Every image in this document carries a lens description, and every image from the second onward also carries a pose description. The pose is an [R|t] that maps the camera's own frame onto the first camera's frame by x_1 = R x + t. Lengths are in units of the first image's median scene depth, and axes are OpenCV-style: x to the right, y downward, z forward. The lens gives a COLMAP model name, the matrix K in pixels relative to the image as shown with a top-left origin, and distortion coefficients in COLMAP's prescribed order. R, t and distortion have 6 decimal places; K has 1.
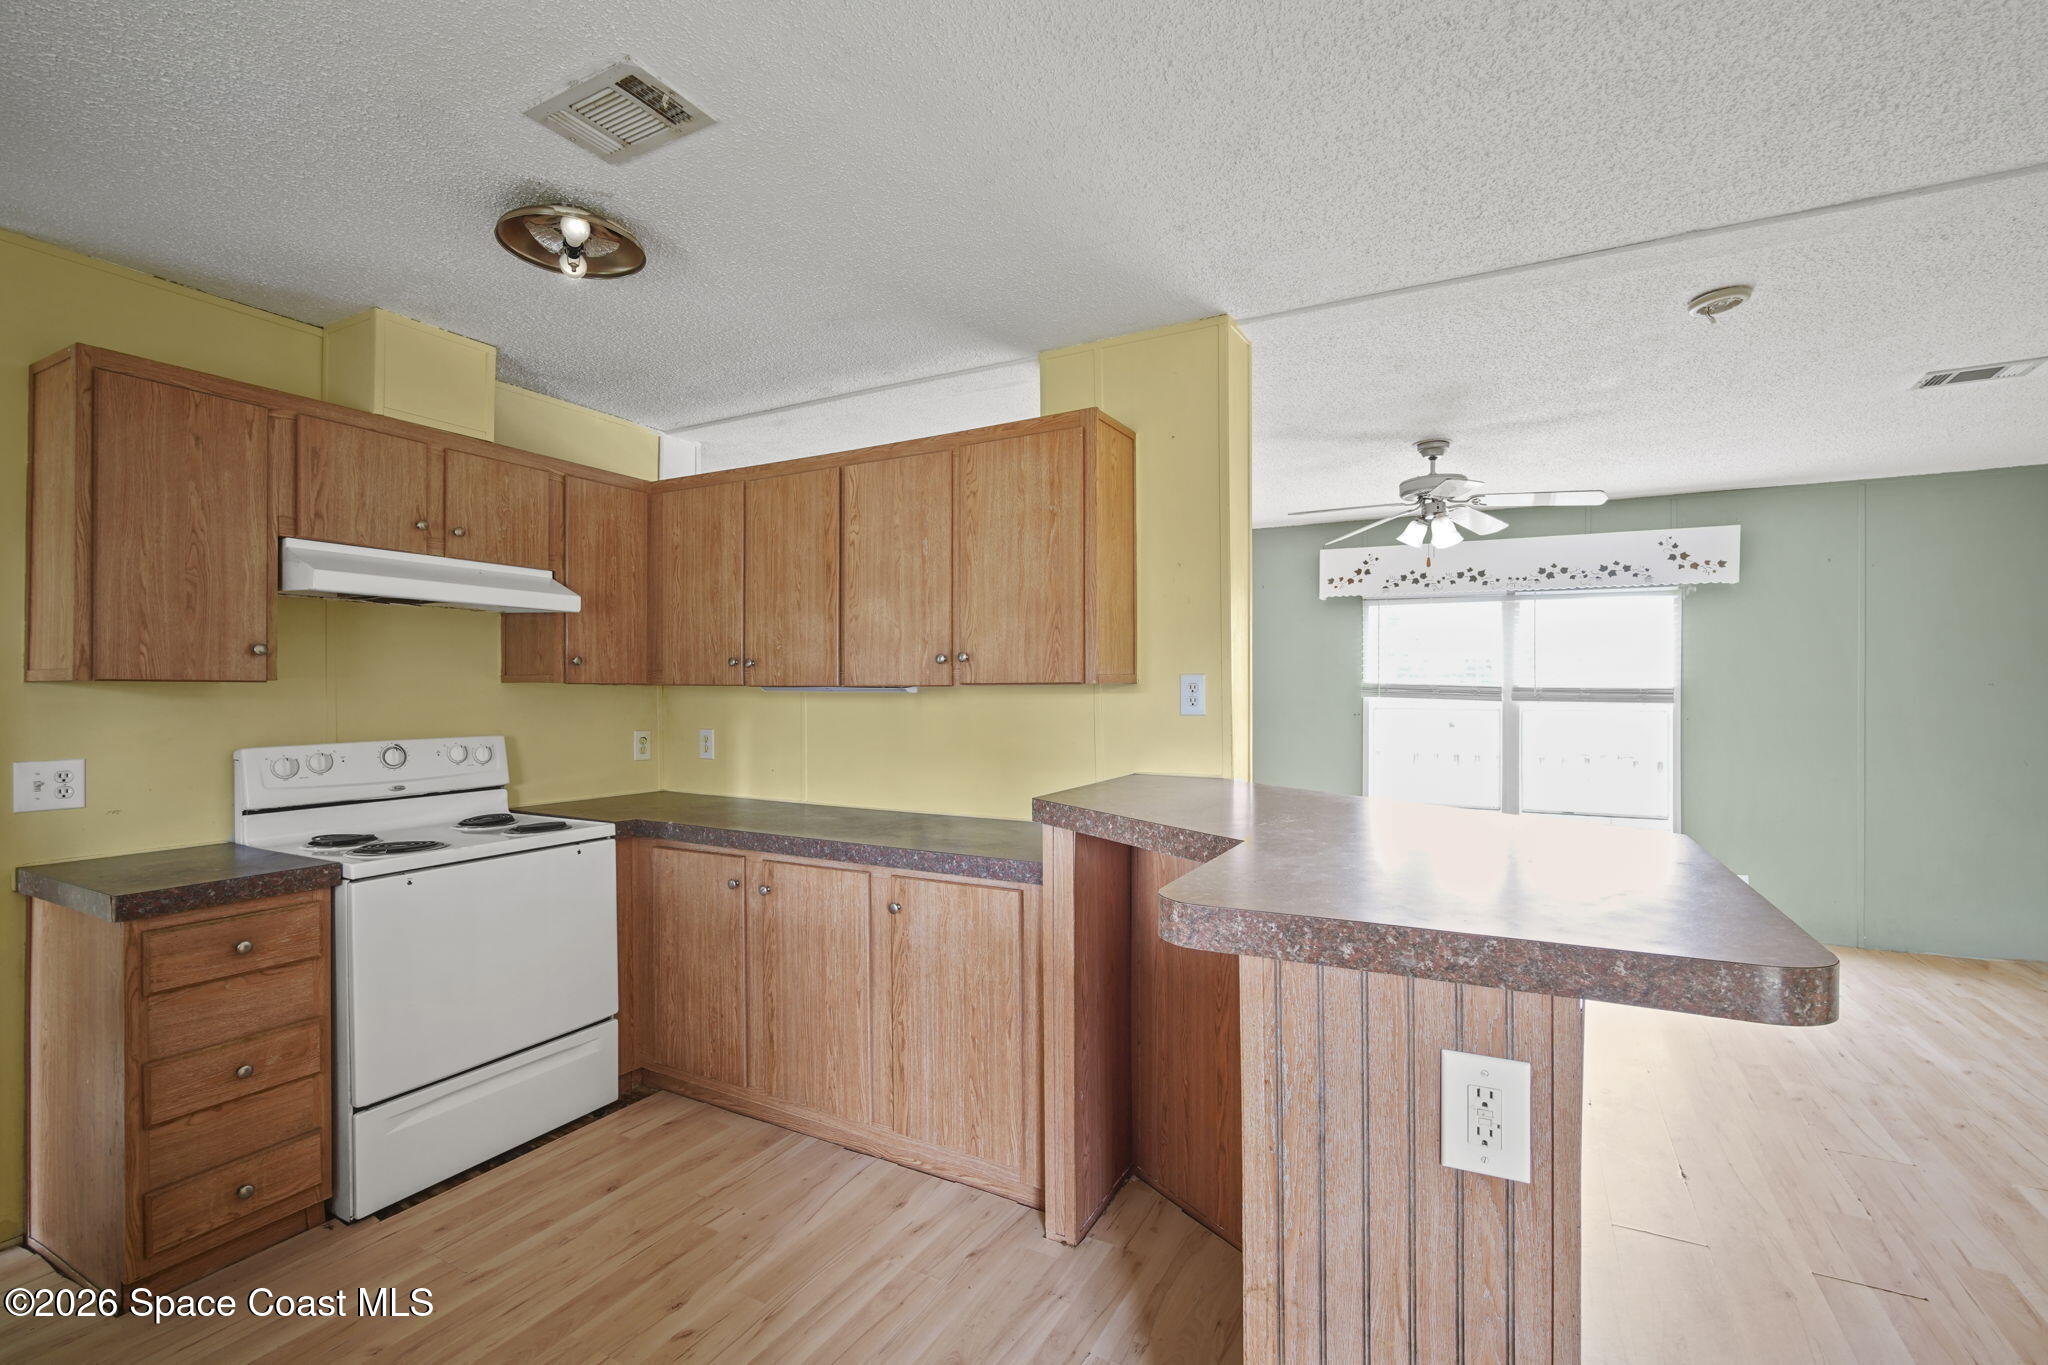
lens RADIAL K [[904.1, 0, 1028.0], [0, 904.1, 694.6], [0, 0, 1]] dist [-0.016775, 0.004051]
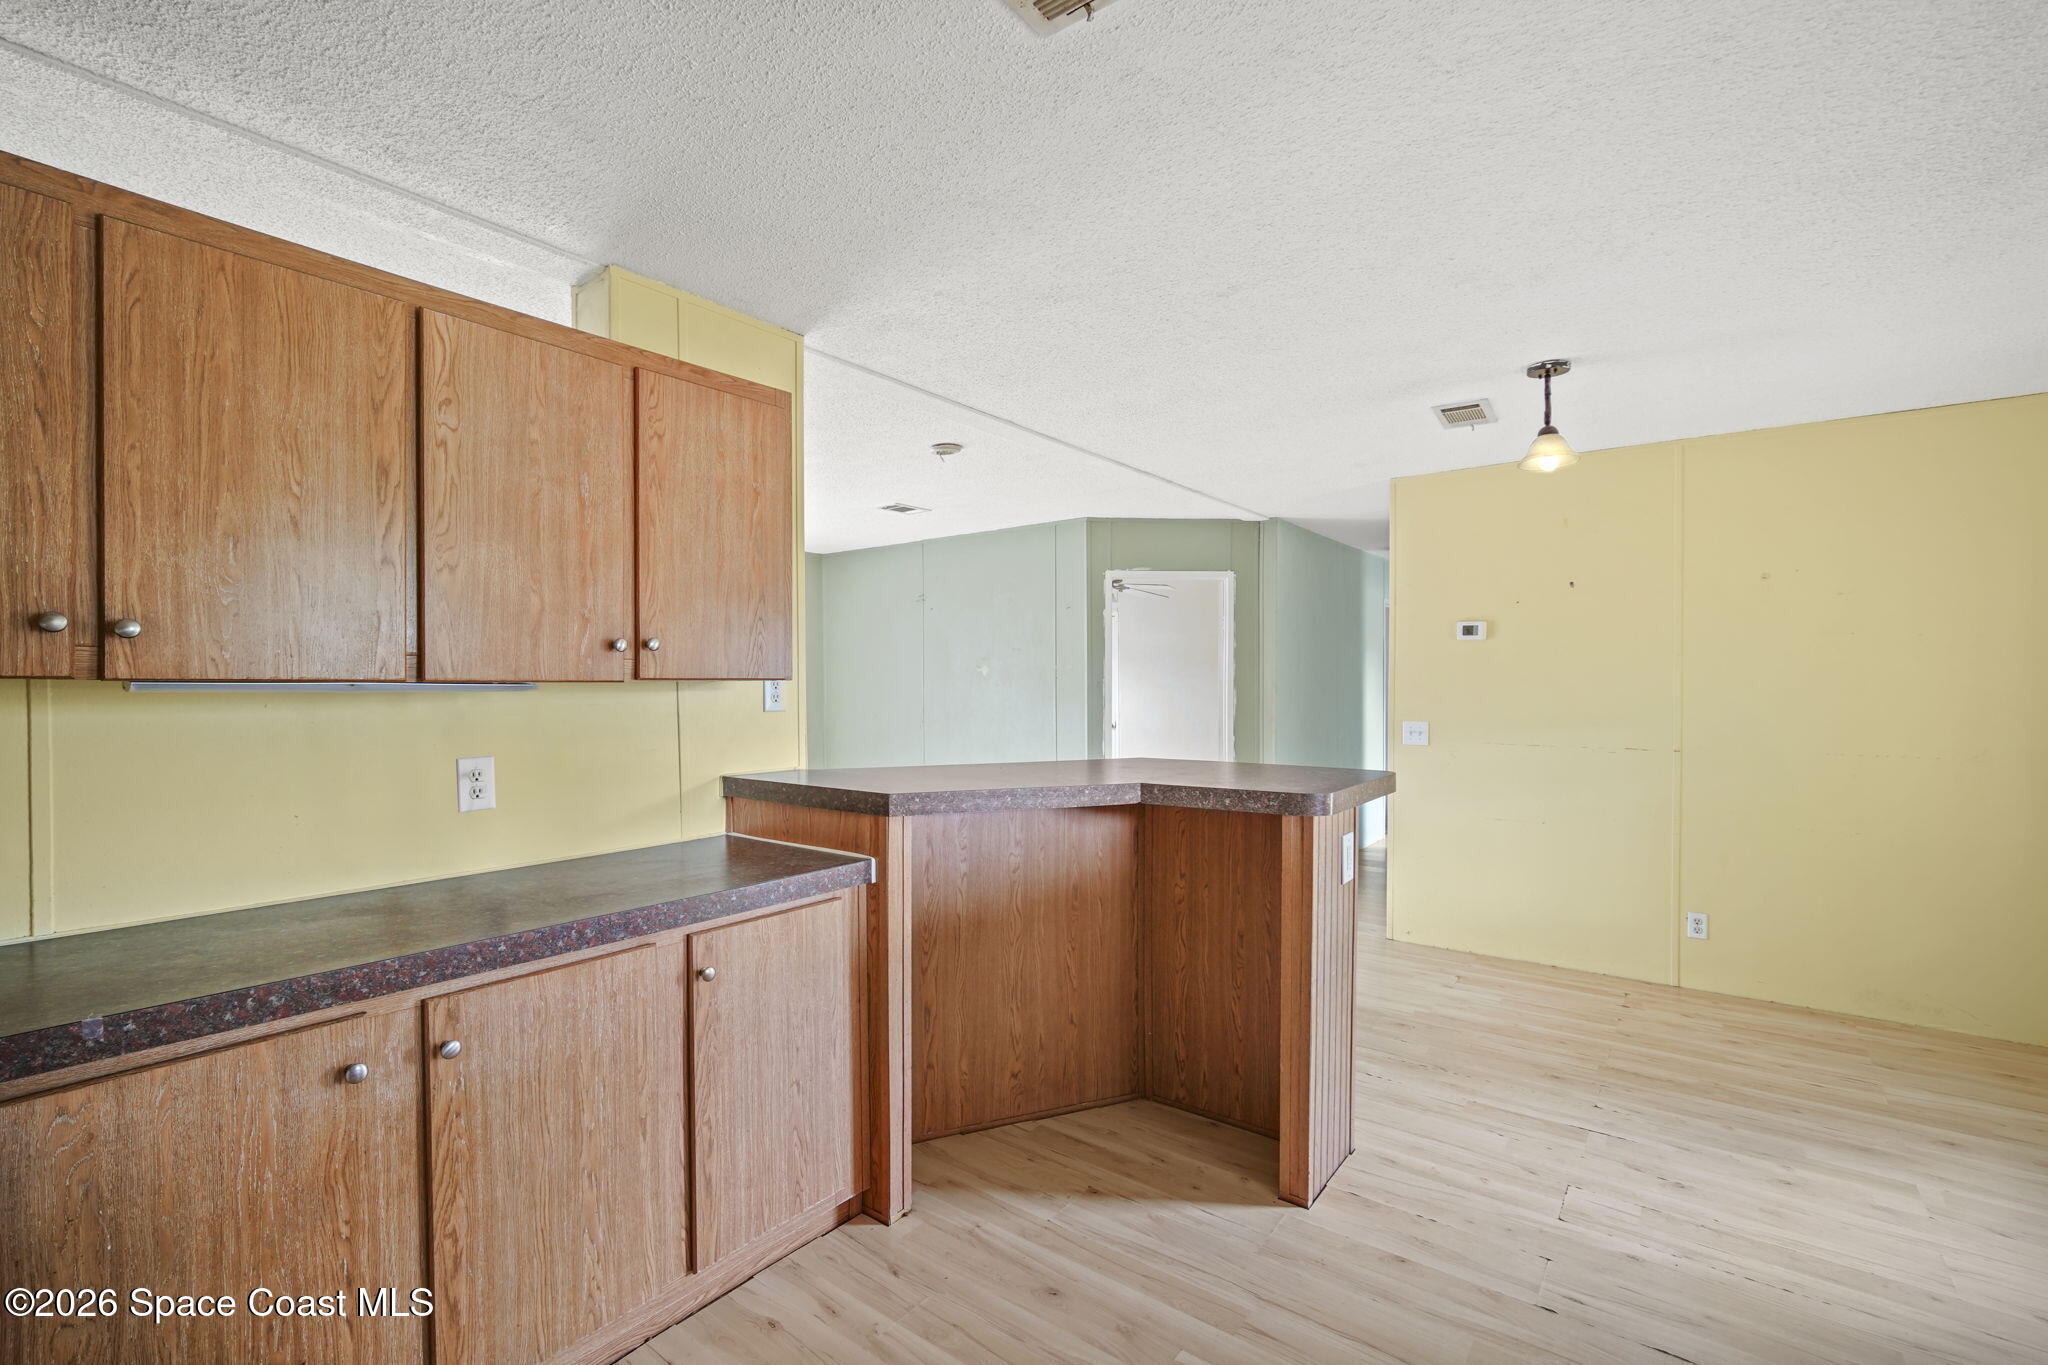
lens RADIAL K [[904.1, 0, 1014.1], [0, 904.1, 699.8], [0, 0, 1]] dist [-0.016775, 0.004051]
pose [[0.155513, -0.013948, 0.987735, -0.804447], [0.010240, 0.999869, 0.012507, -0.000638], [-0.987781, 0.008170, 0.155636, 0.589060]]
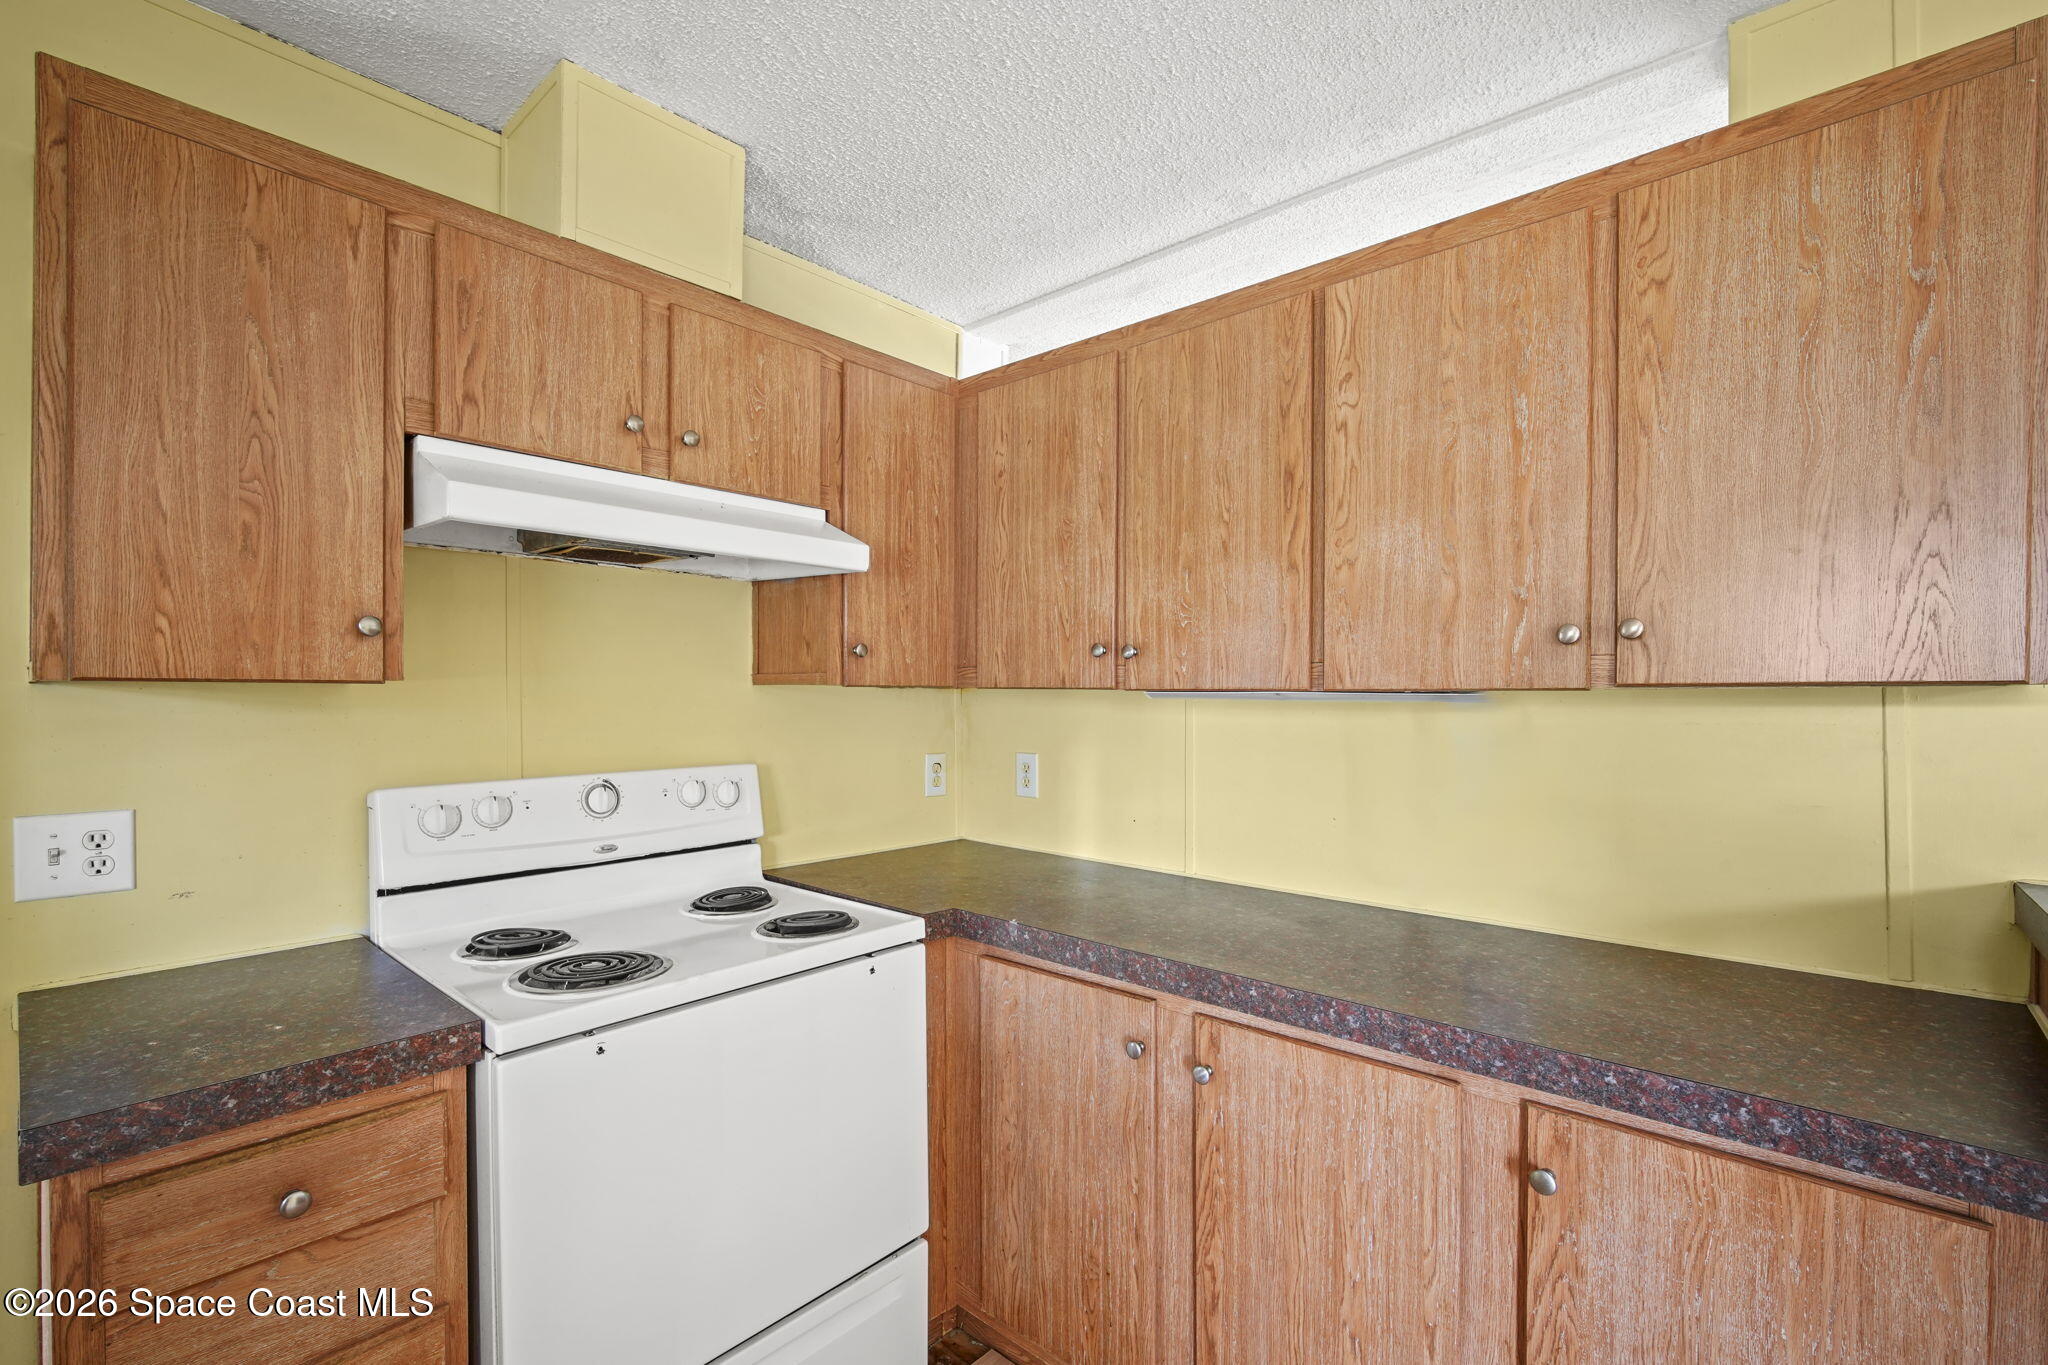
lens RADIAL K [[904.1, 0, 1027.7], [0, 904.1, 703.8], [0, 0, 1]] dist [-0.016775, 0.004051]
pose [[0.972897, 0.003076, -0.231220, -0.279463], [-0.001787, 0.999982, 0.005783, -0.004252], [0.231233, -0.005213, 0.972884, 0.475644]]
